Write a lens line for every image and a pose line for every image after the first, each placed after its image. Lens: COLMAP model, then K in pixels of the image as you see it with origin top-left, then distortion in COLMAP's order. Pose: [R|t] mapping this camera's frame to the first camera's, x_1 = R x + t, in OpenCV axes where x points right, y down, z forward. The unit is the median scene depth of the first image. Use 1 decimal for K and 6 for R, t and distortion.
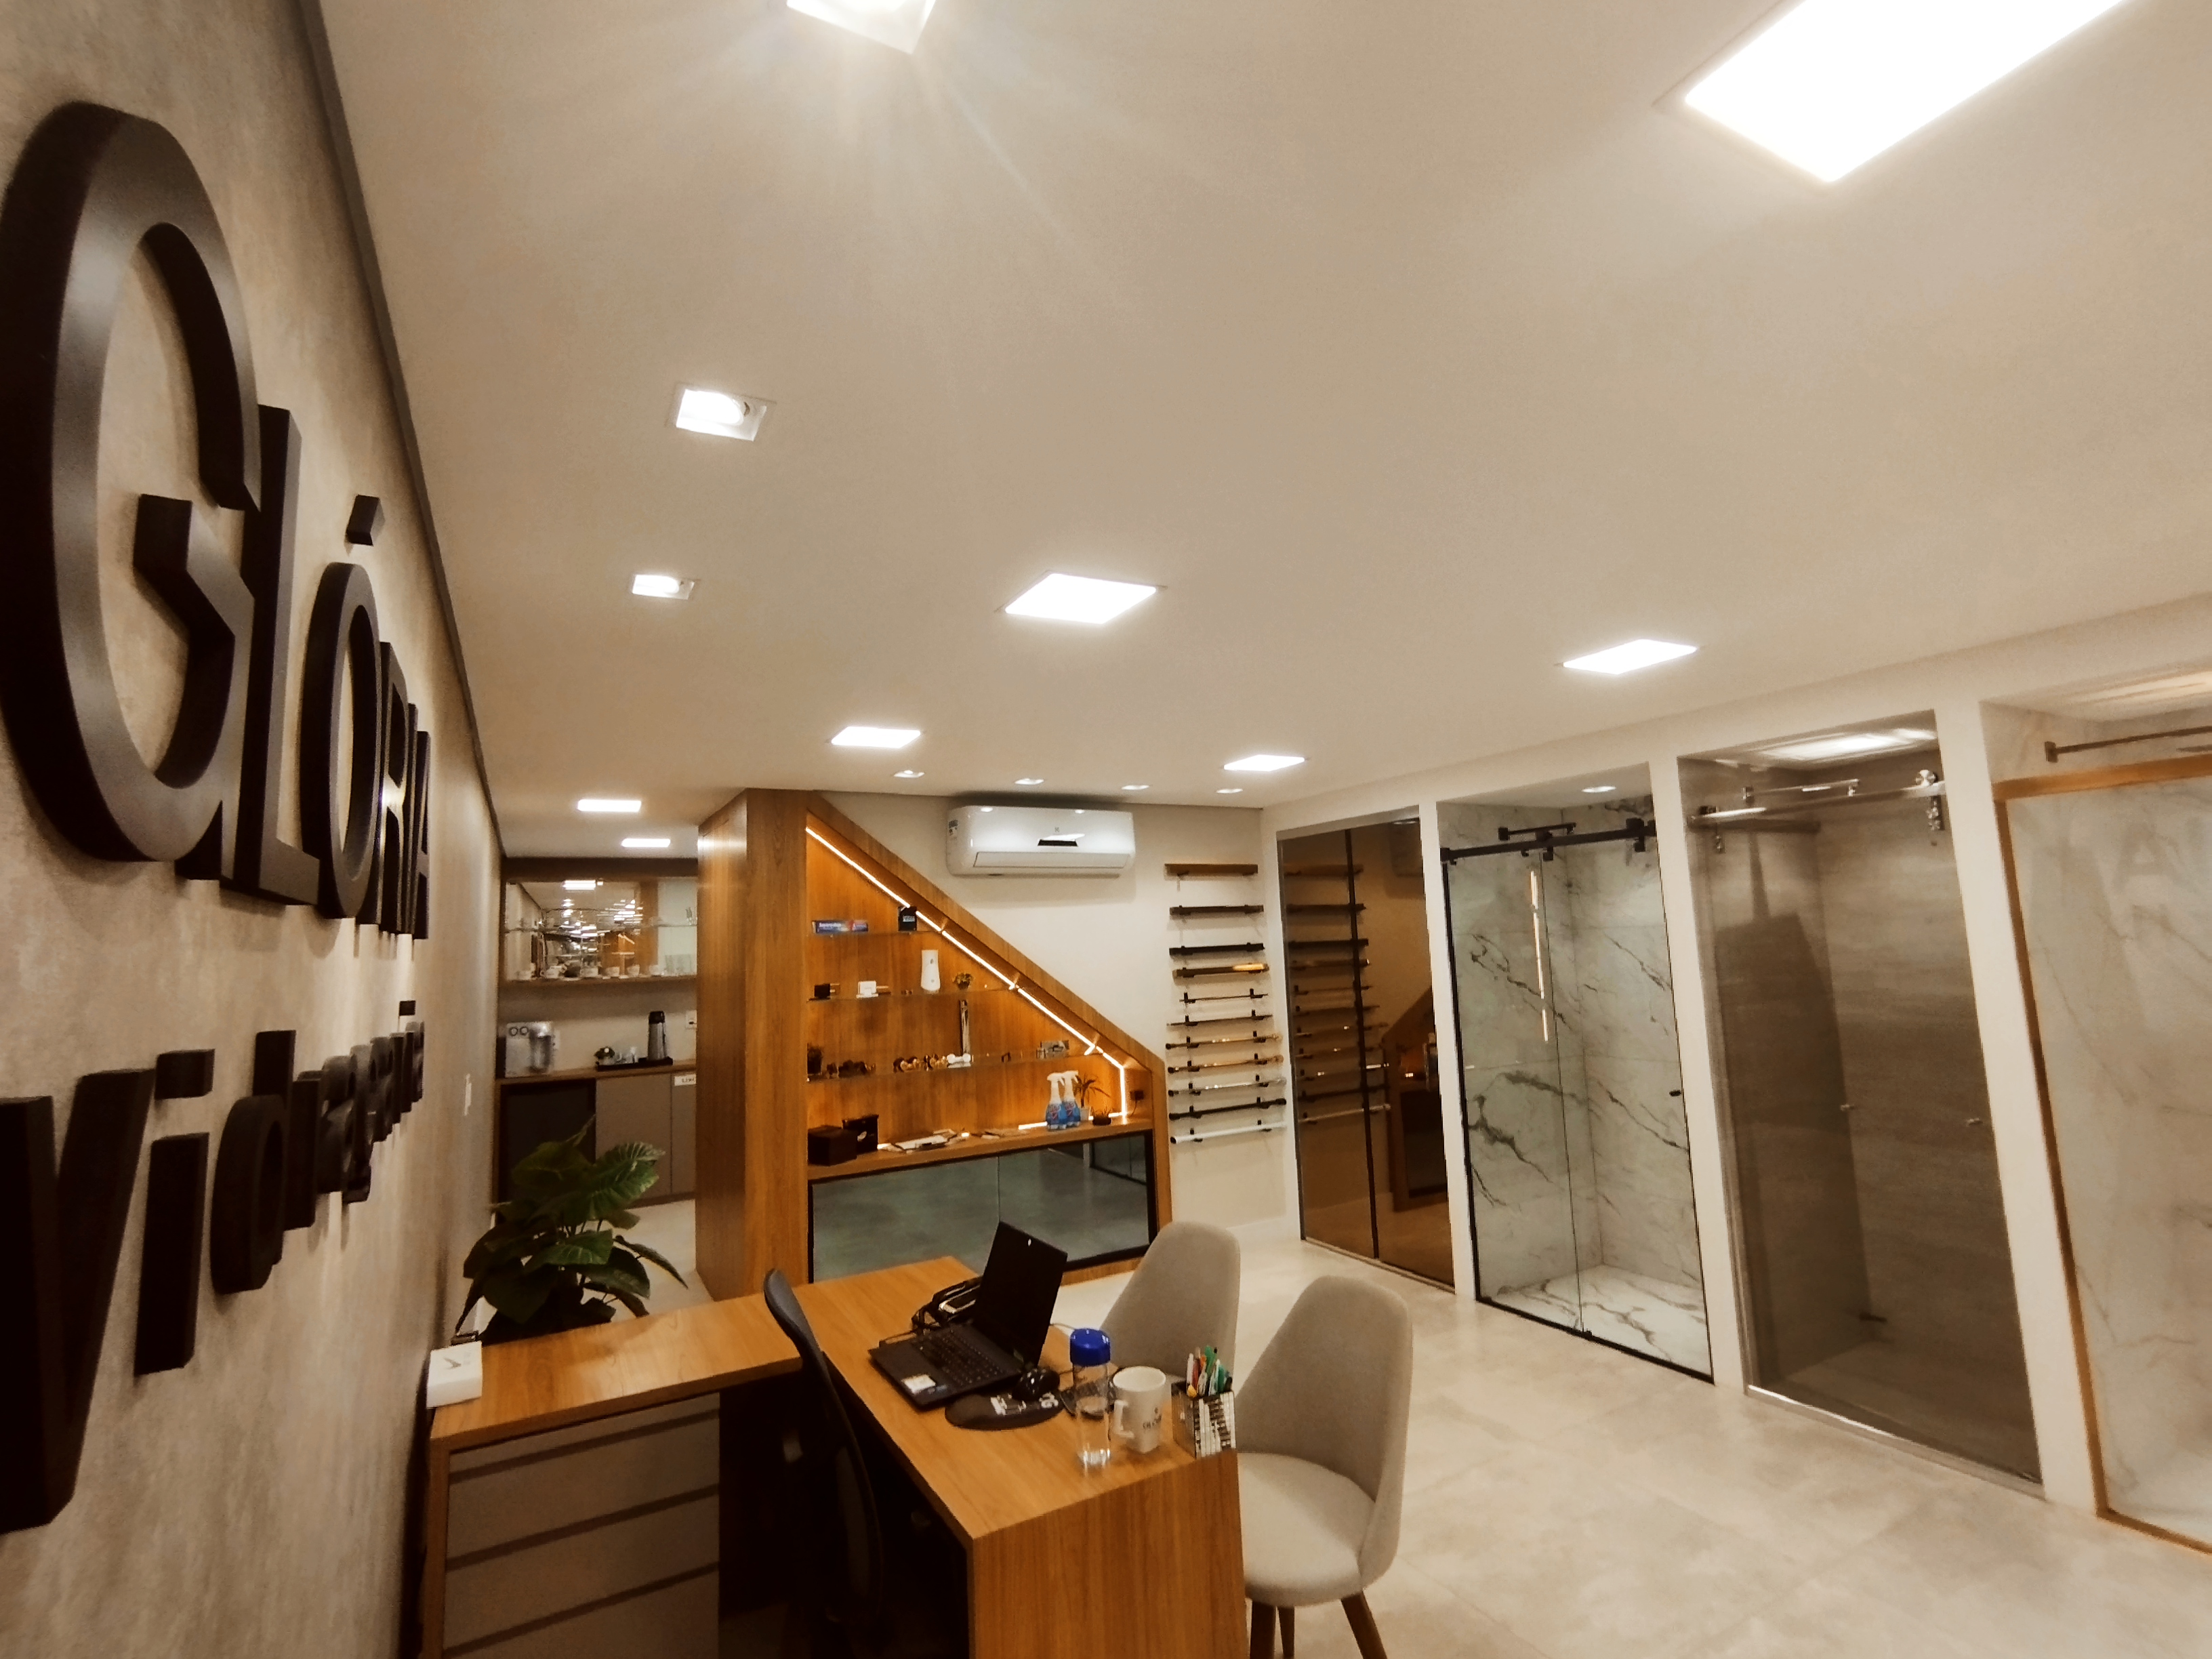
lens RADIAL K [[1025.1, 0, 1112.2], [0, 1025.1, 829.4], [0, 0, 1]] dist [0.002817, -0.000263]
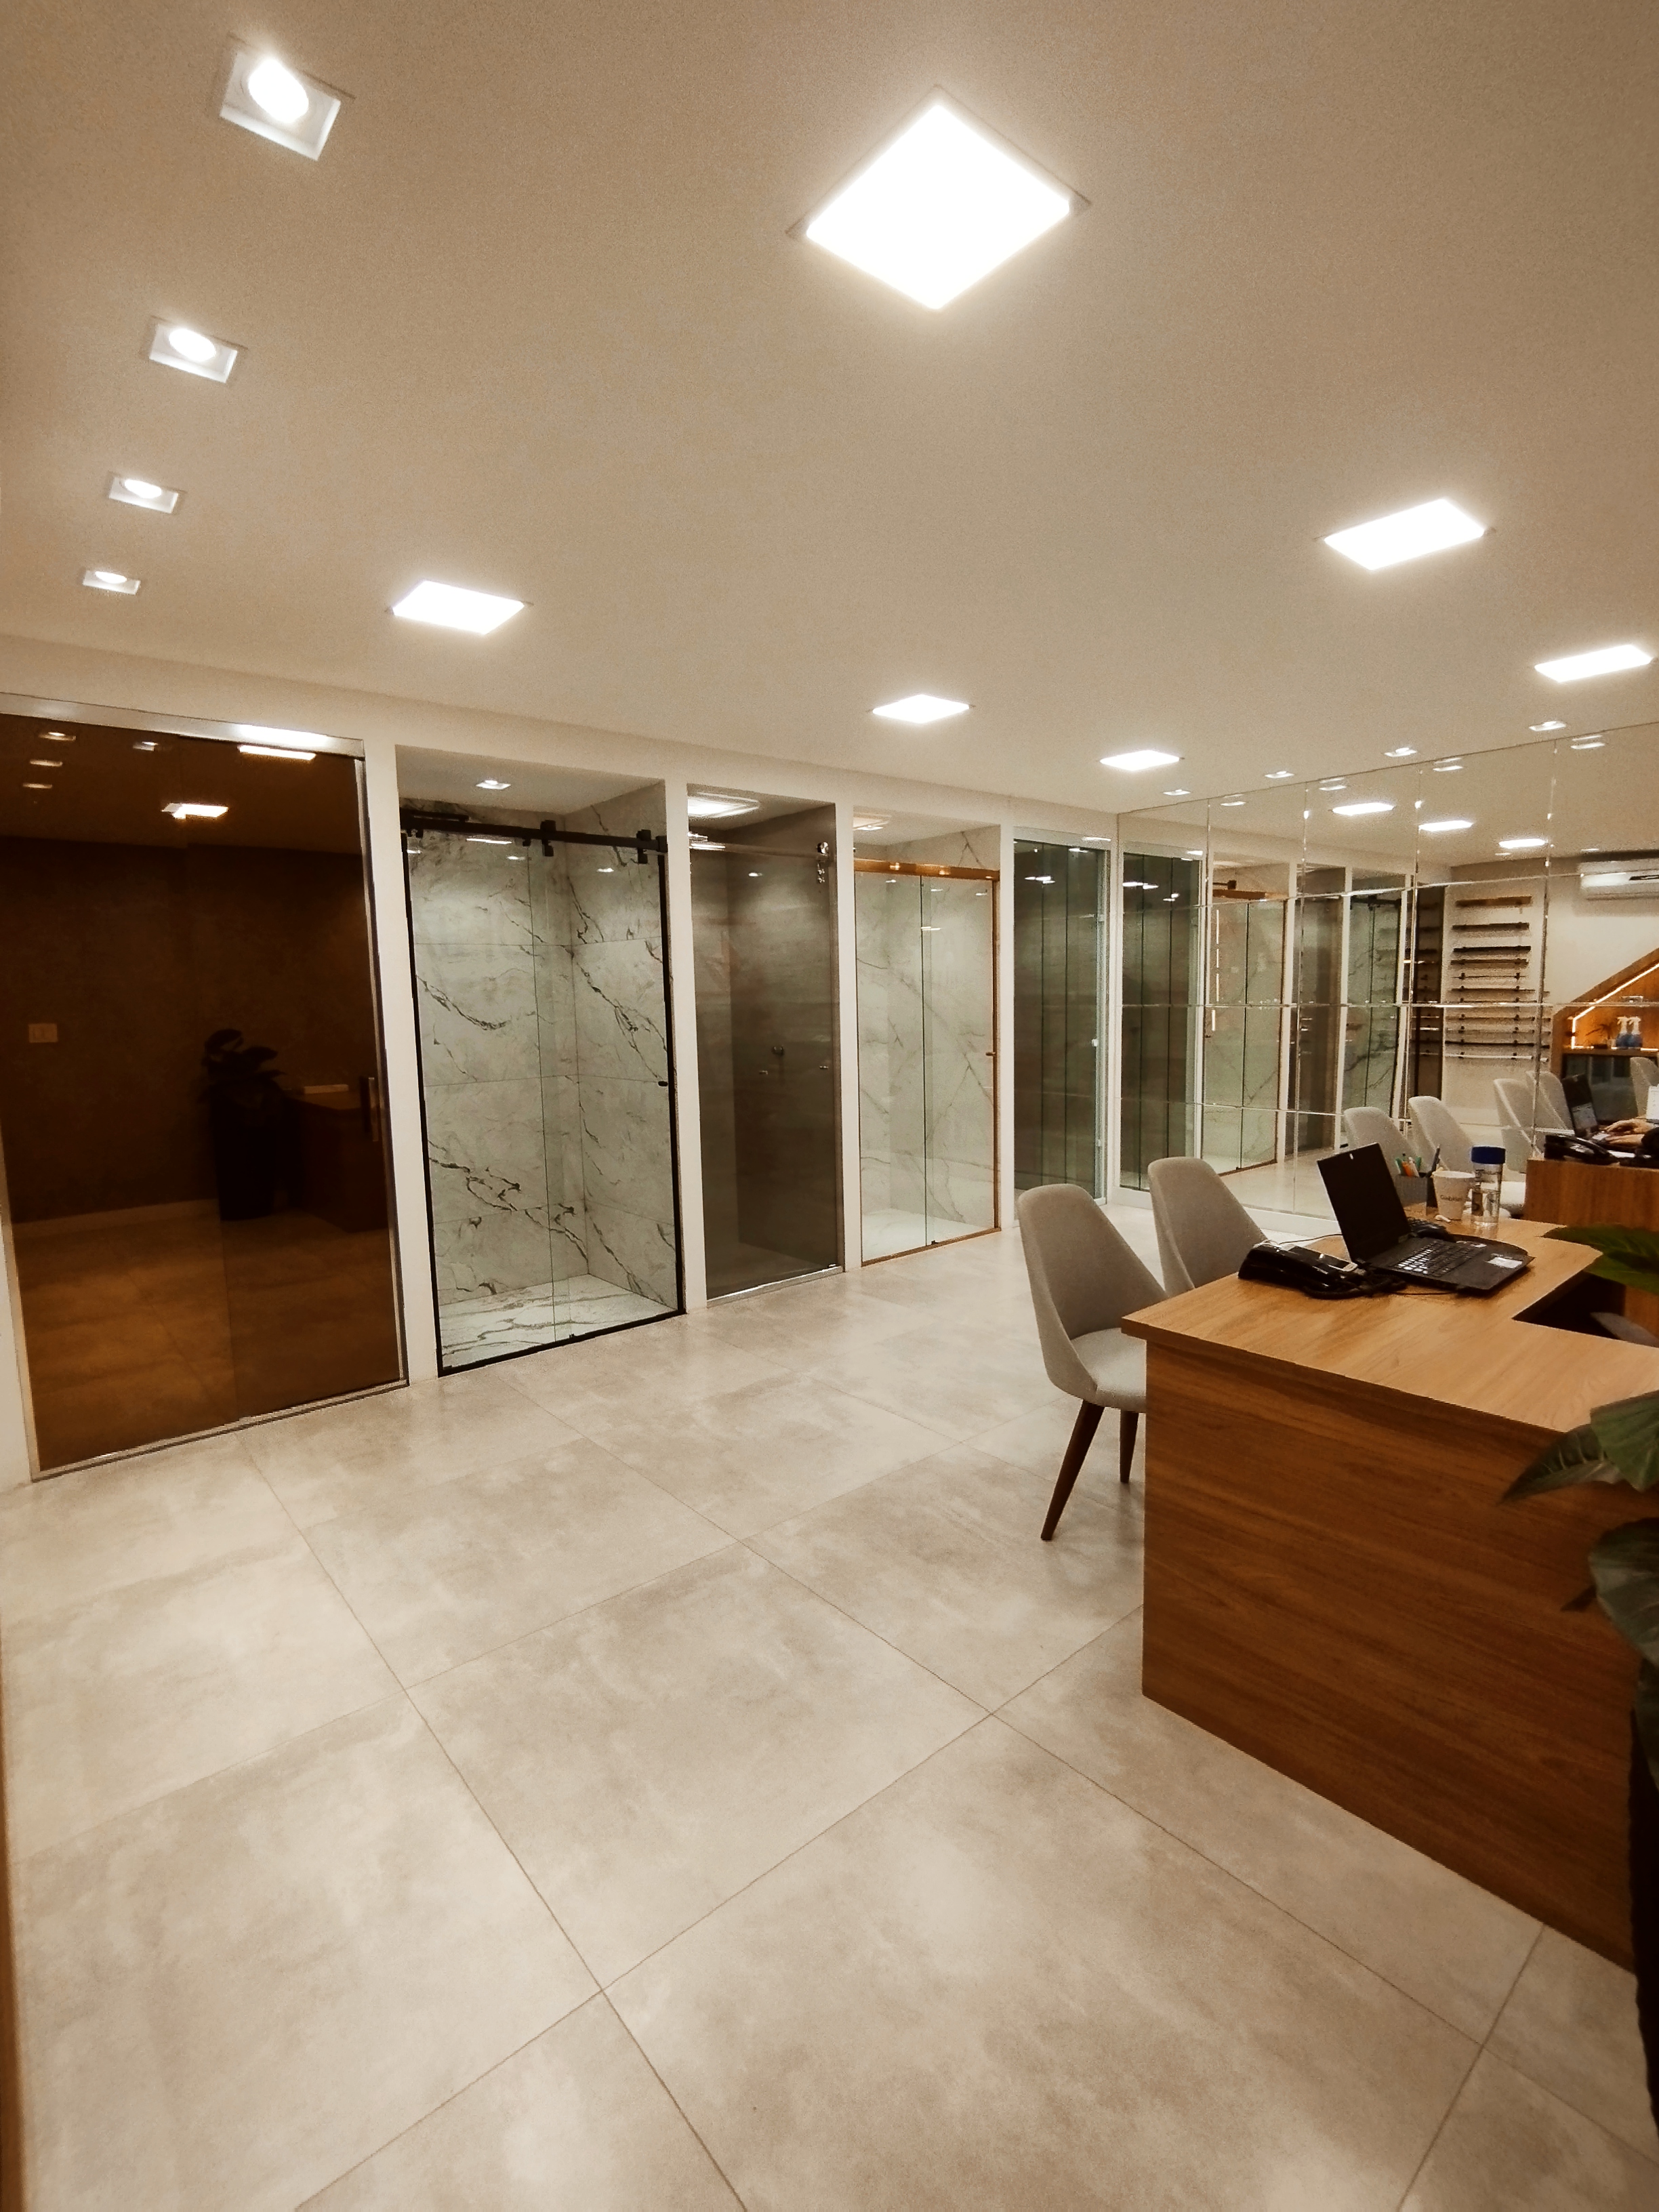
lens RADIAL K [[1021.7, 0, 820.6], [0, 1021.7, 1106.7], [0, 0, 1]] dist [-0.000801, 0.002224]
pose [[-0.188441, -0.064097, 0.979991, -0.457633], [-0.081172, 0.995470, 0.049501, 0.164896], [-0.978724, -0.070220, -0.192790, 0.810560]]
